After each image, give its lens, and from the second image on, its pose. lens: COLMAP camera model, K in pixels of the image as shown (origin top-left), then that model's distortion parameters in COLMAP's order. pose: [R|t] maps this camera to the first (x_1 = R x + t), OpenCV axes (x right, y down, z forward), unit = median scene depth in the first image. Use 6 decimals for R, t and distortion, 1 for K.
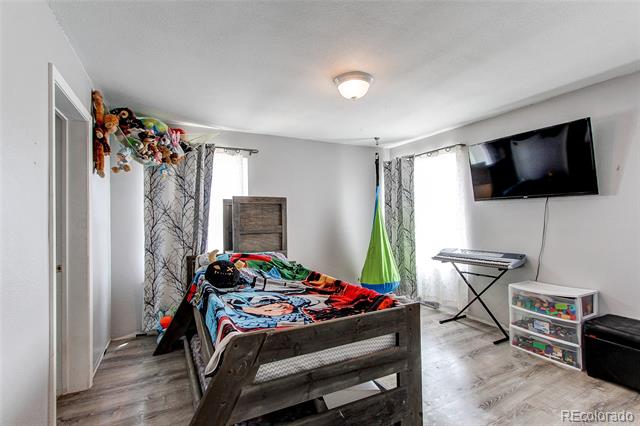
lens RADIAL K [[296.9, 0, 315.0], [0, 296.9, 212.3], [0, 0, 1]] dist [0.002607, 0.000825]
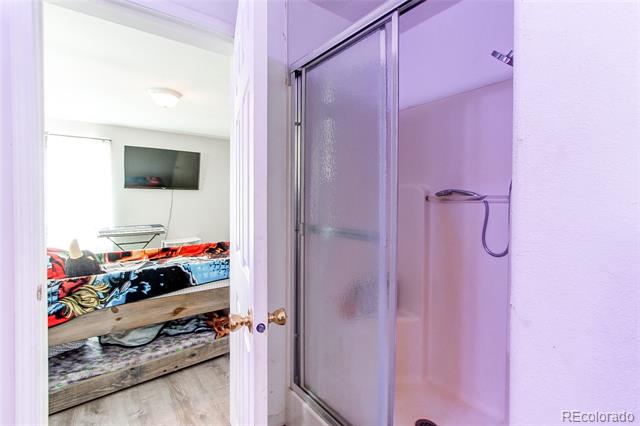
lens RADIAL K [[296.9, 0, 315.0], [0, 296.9, 212.3], [0, 0, 1]] dist [0.002607, 0.000825]
pose [[-0.184153, -0.028985, 0.982470, -1.132673], [-0.013606, 0.999545, 0.026938, 0.027726], [-0.982803, -0.008407, -0.184463, 0.522123]]
